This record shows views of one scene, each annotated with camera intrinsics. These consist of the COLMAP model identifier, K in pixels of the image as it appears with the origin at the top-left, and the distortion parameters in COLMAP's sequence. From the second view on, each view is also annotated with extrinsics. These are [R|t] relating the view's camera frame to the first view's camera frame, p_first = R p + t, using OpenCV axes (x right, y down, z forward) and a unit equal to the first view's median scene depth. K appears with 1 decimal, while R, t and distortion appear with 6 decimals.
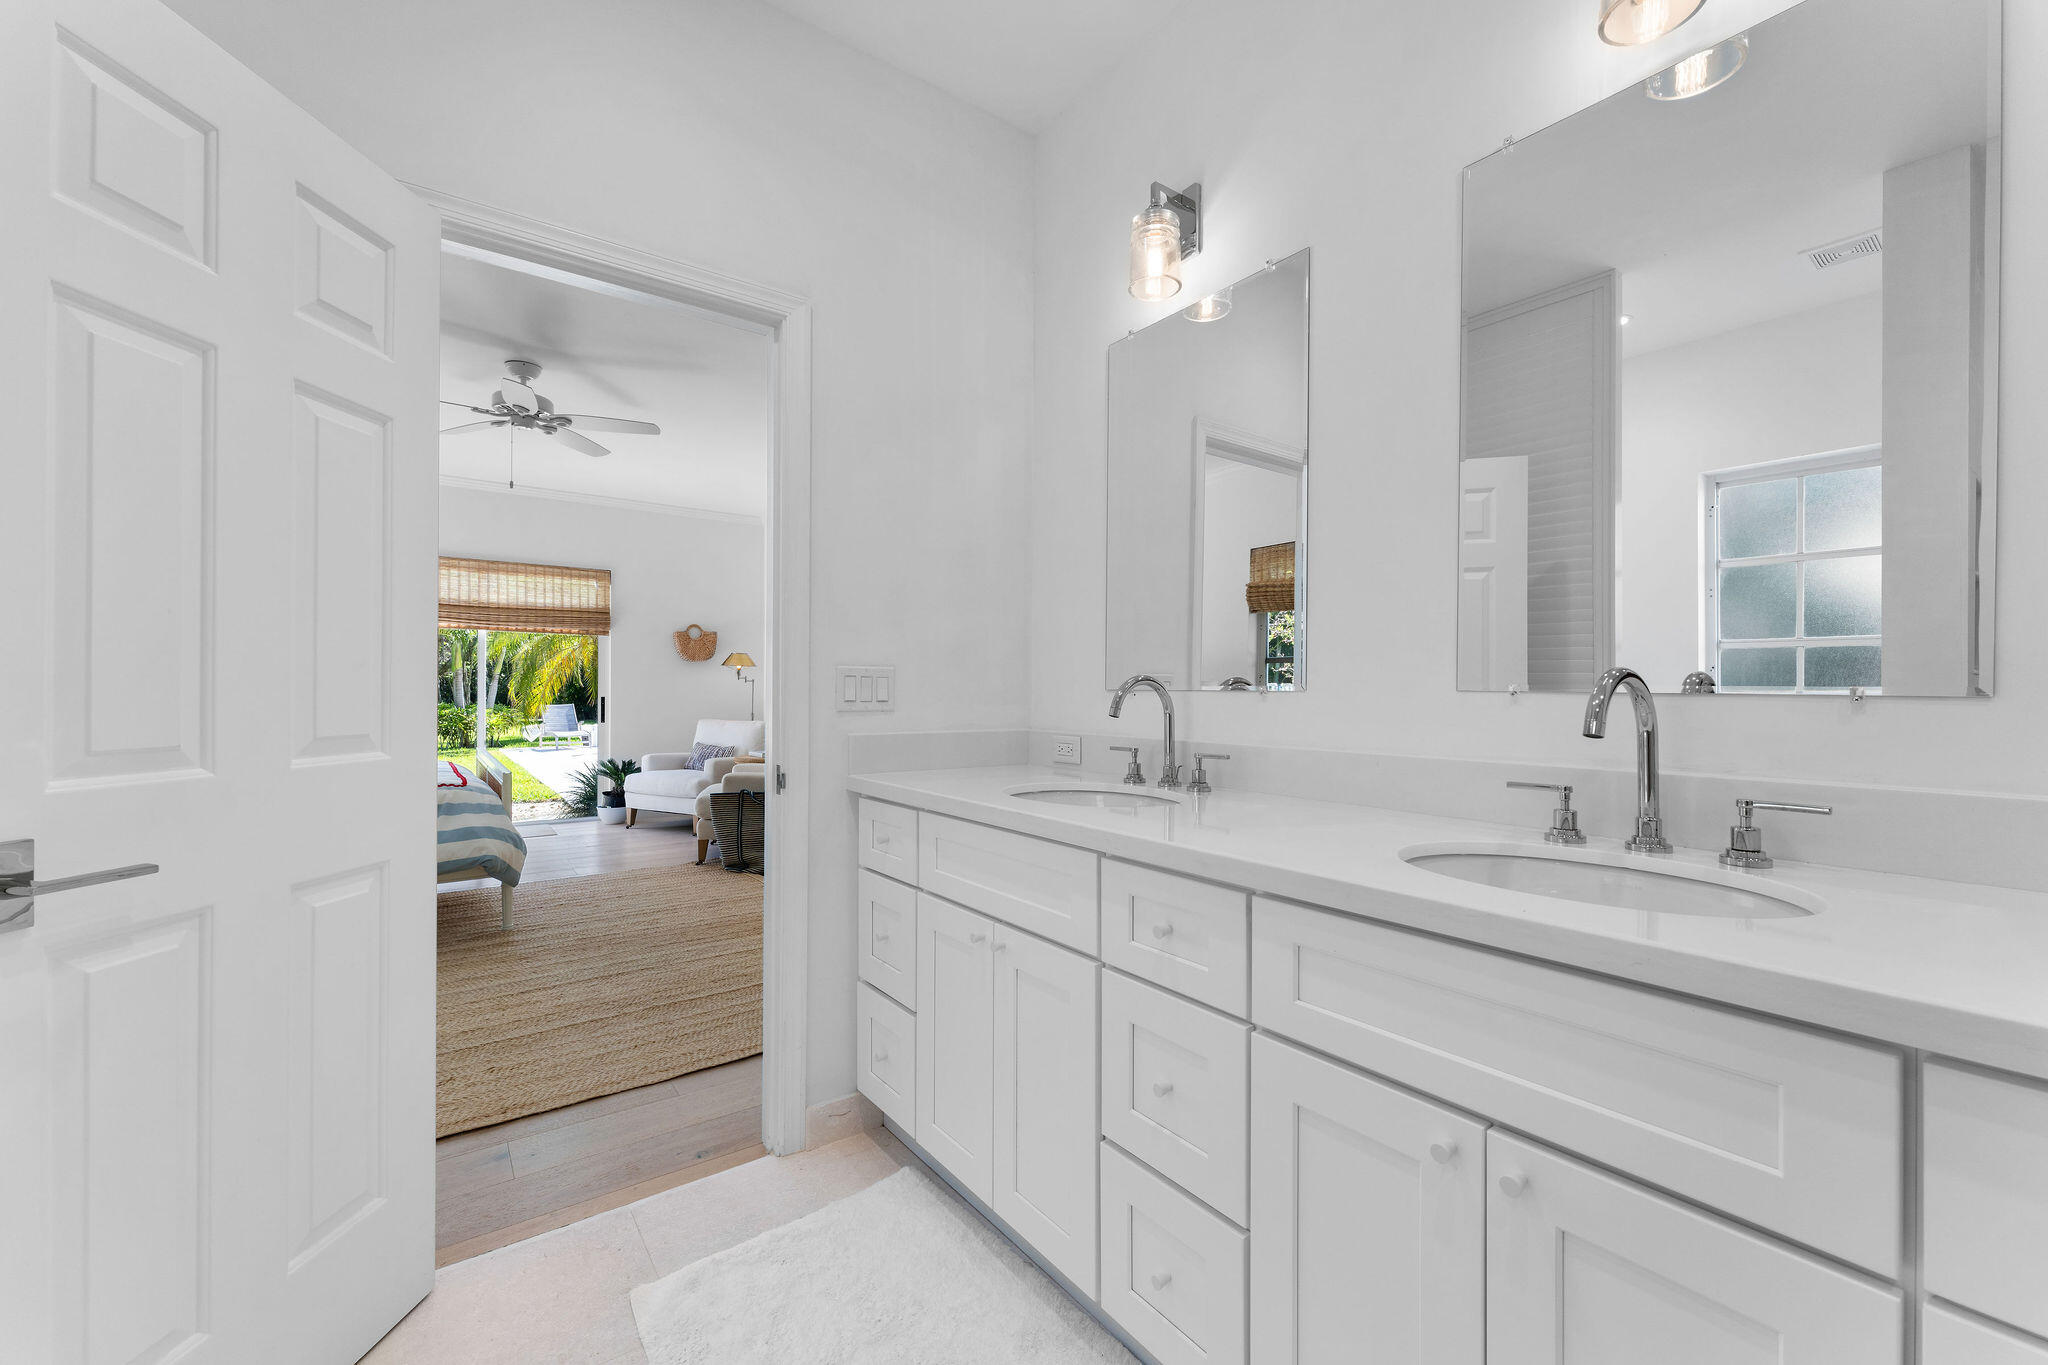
lens RADIAL K [[815.5, 0, 1024.0], [0, 815.5, 682.5], [0, 0, 1]] dist [-0.000799, 0.000302]
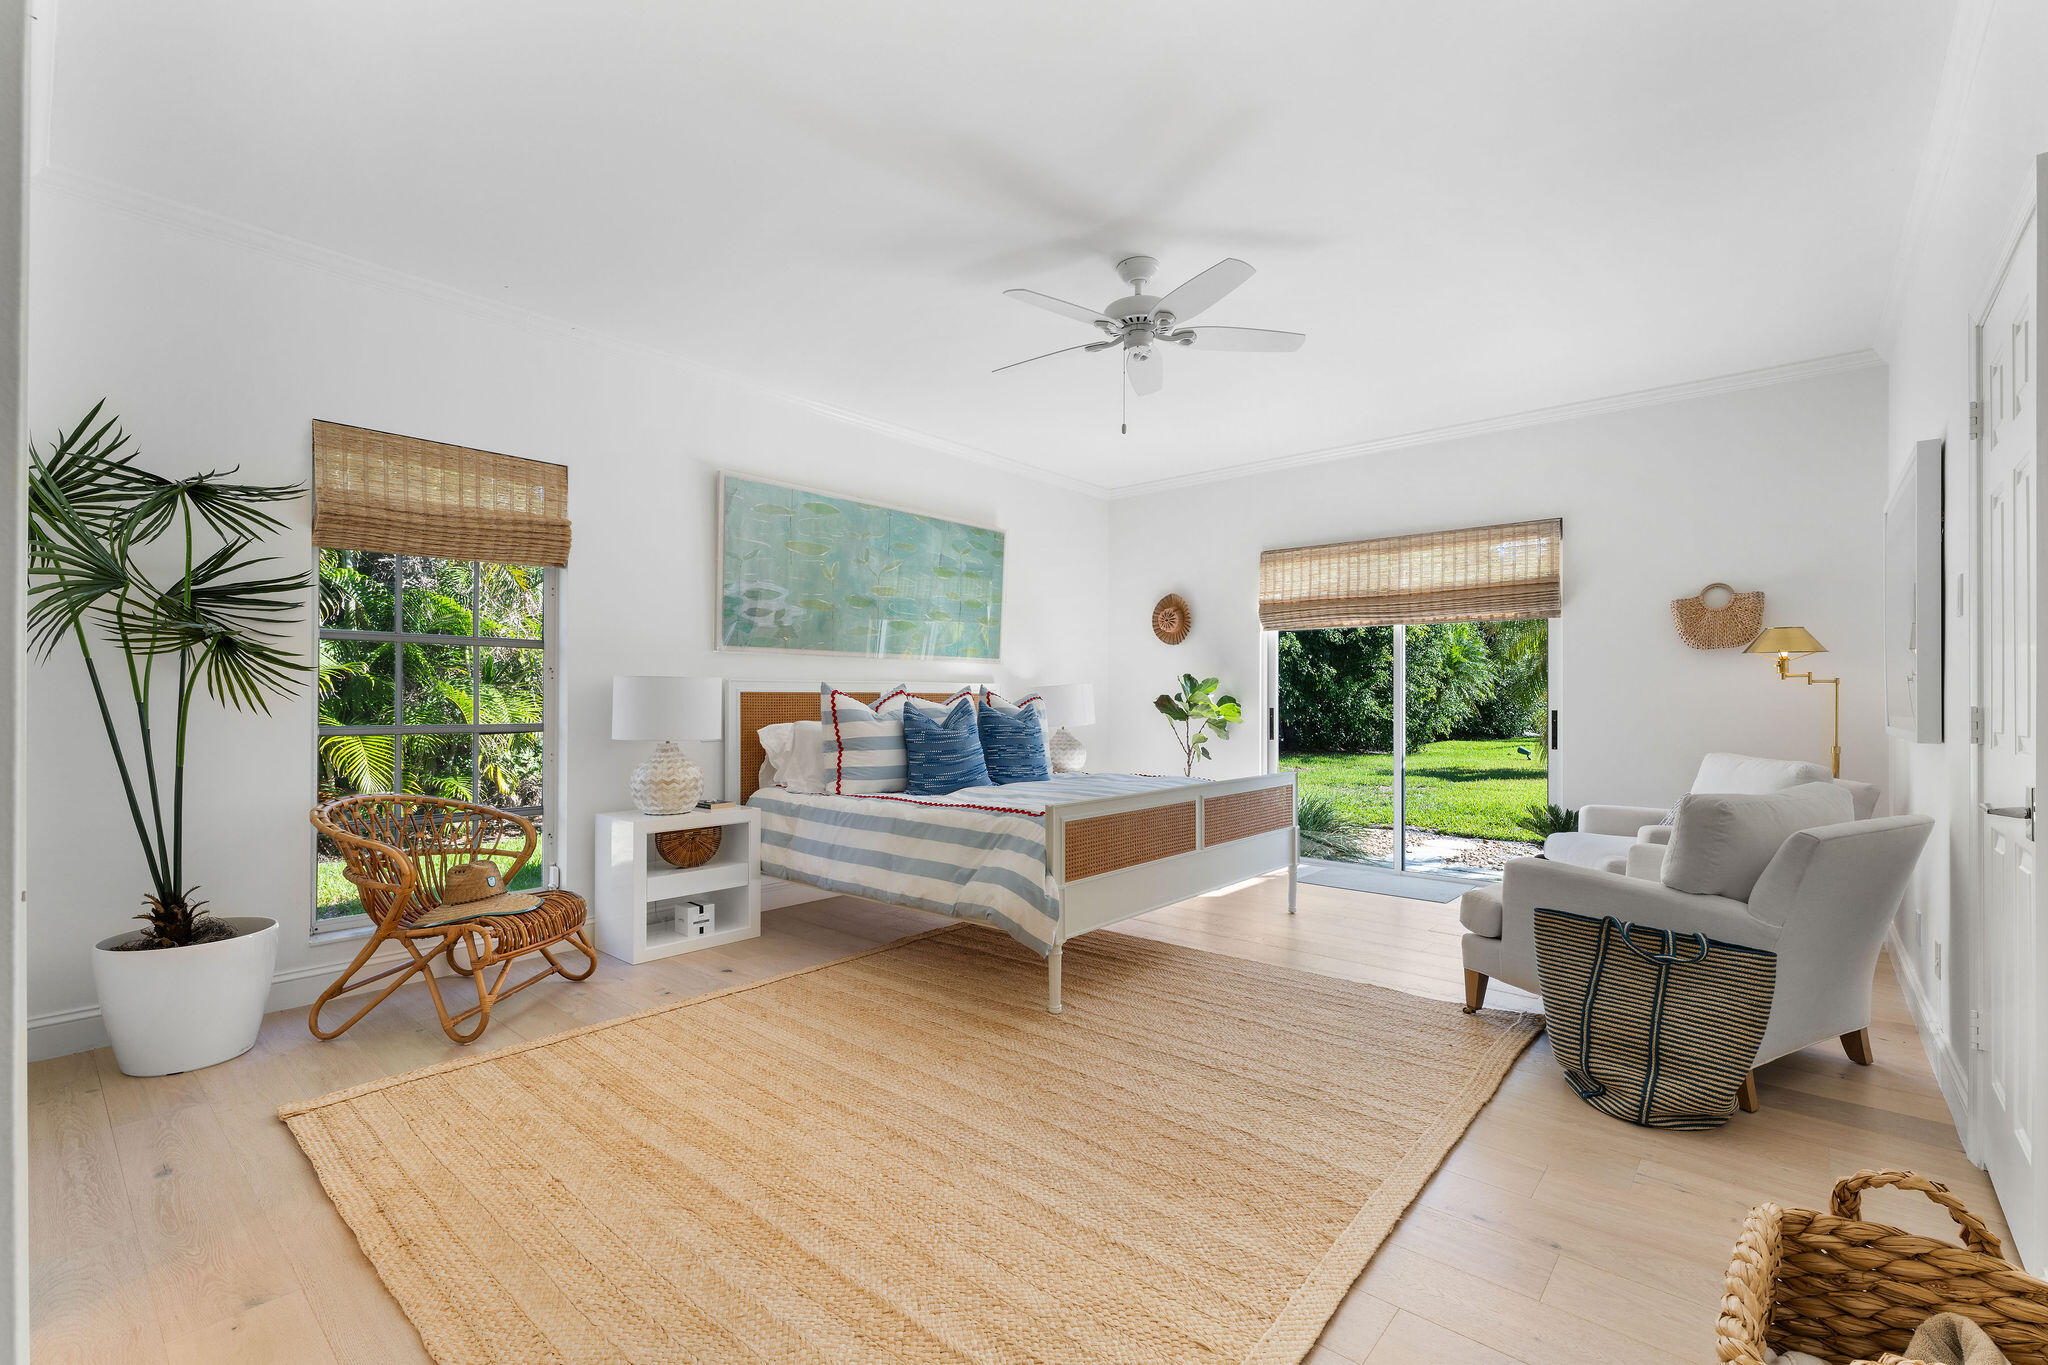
lens RADIAL K [[885.1, 0, 1030.7], [0, 885.1, 686.8], [0, 0, 1]] dist [0.001102, -0.000425]
pose [[0.218600, -0.019602, -0.975618, 0.097968], [0.006536, 0.999805, -0.018624, 0.009575], [0.975793, -0.002305, 0.218685, 0.459557]]
